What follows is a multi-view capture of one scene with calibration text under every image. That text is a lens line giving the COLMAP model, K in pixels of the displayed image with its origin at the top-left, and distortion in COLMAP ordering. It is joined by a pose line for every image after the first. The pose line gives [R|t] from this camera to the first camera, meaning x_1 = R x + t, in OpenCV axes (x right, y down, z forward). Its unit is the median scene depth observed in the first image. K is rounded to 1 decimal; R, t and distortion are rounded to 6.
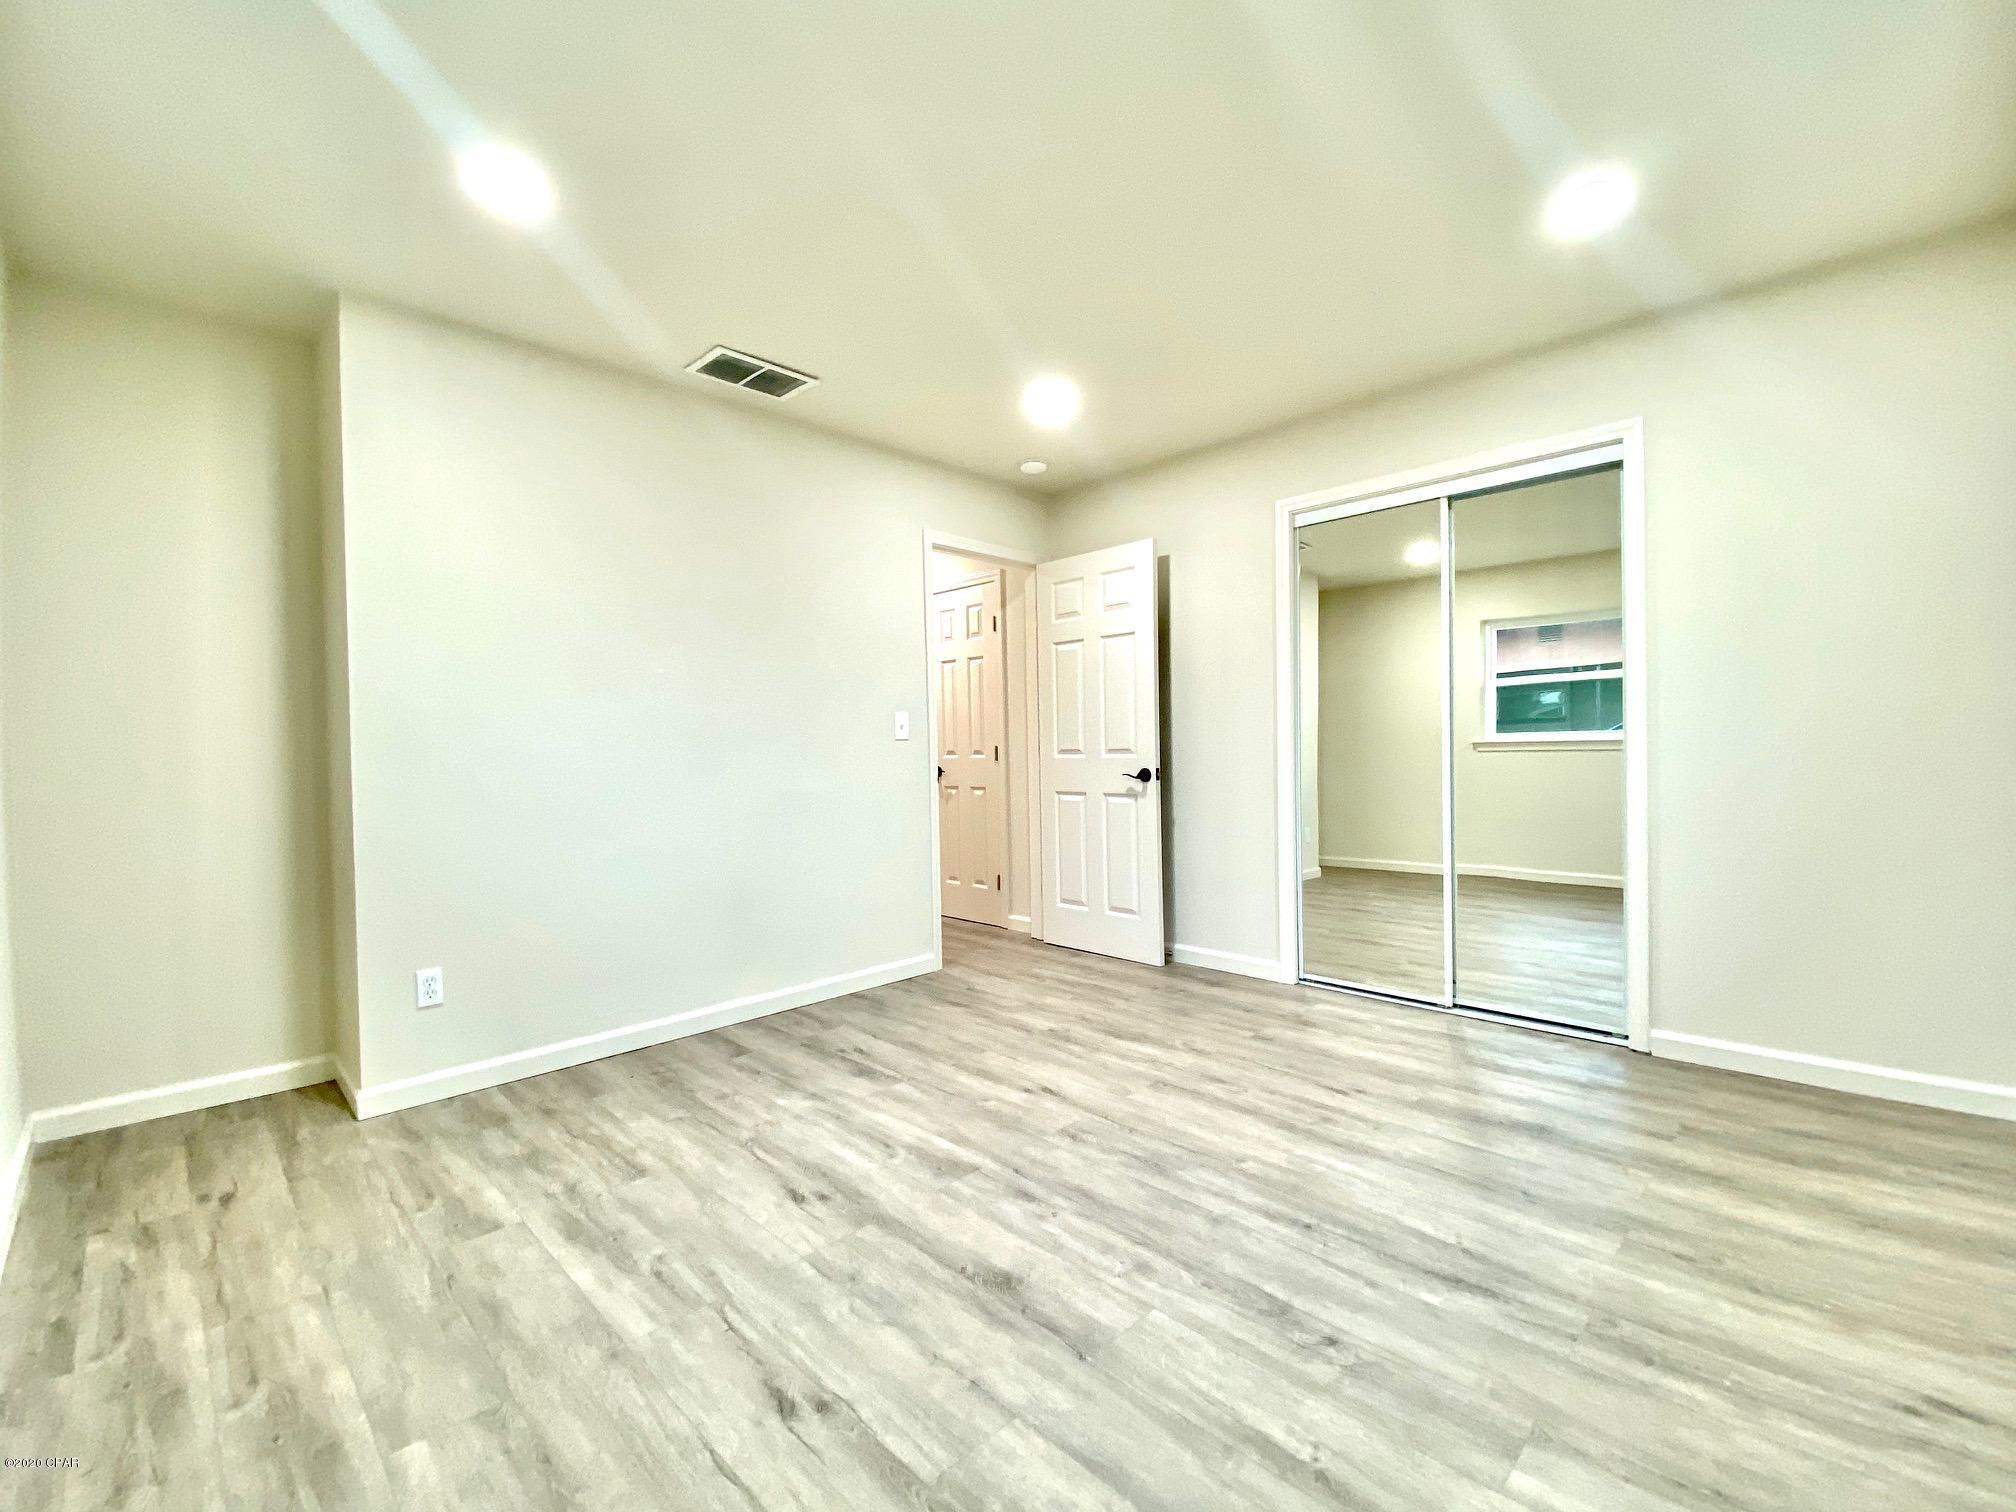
lens RADIAL K [[844.3, 0, 1020.6], [0, 844.3, 748.2], [0, 0, 1]] dist [0.000563, -0.012317]
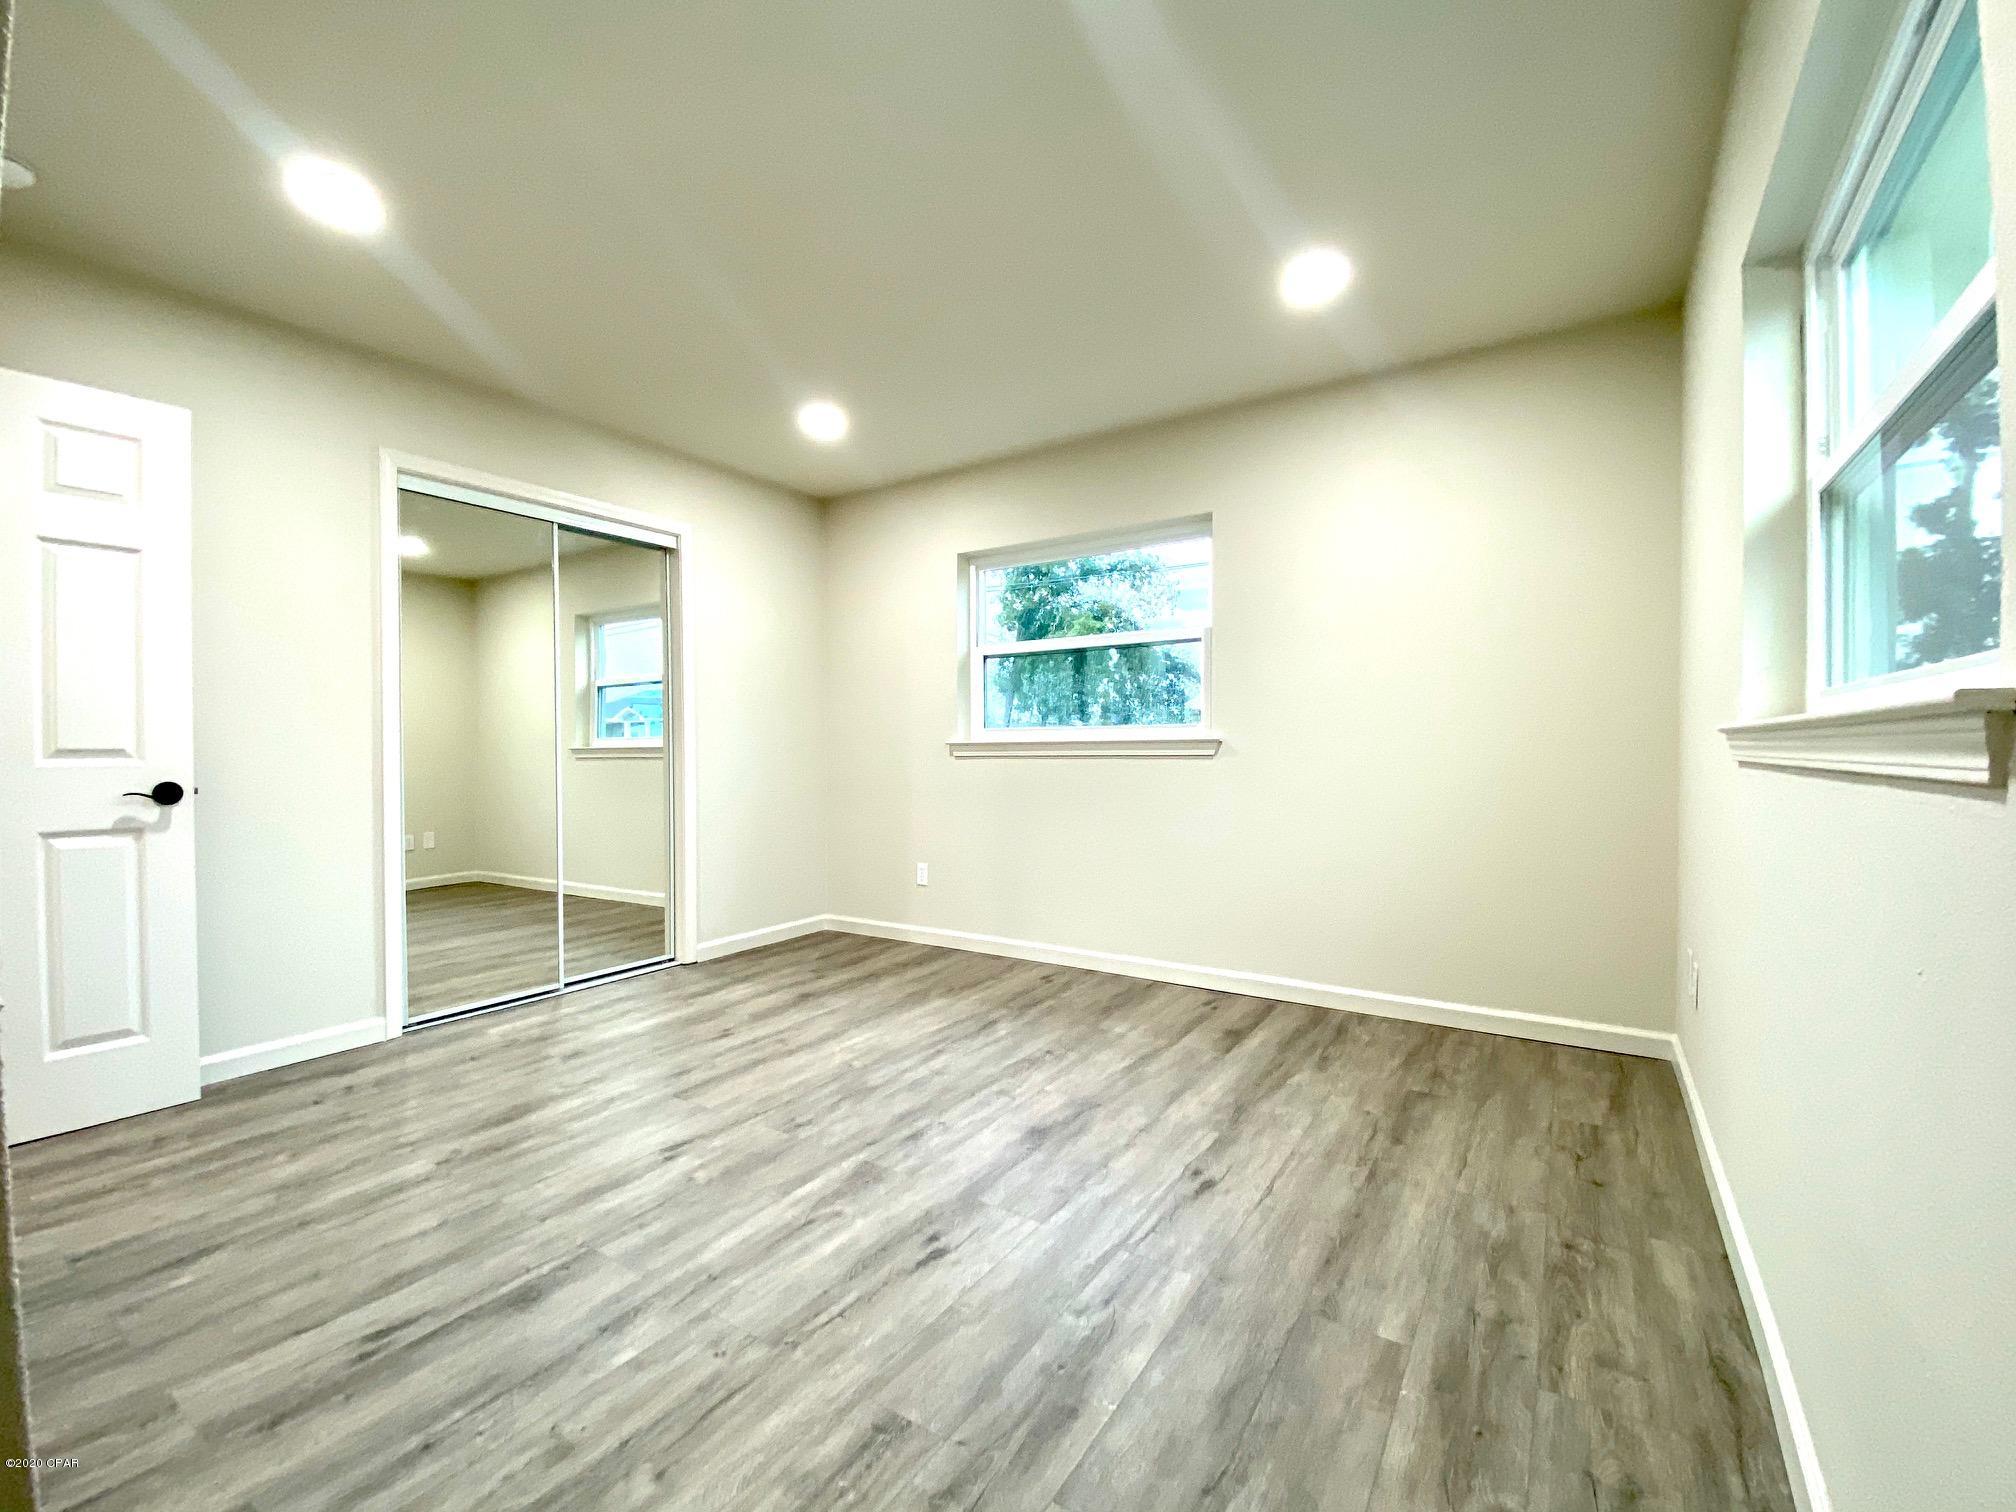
lens RADIAL K [[844.3, 0, 1007.3], [0, 844.3, 753.1], [0, 0, 1]] dist [0.000563, -0.012317]
pose [[-0.169900, 0.001090, 0.985461, -1.029296], [0.017681, 0.999842, 0.001942, 0.024096], [-0.985303, 0.017753, -0.169892, 0.982637]]
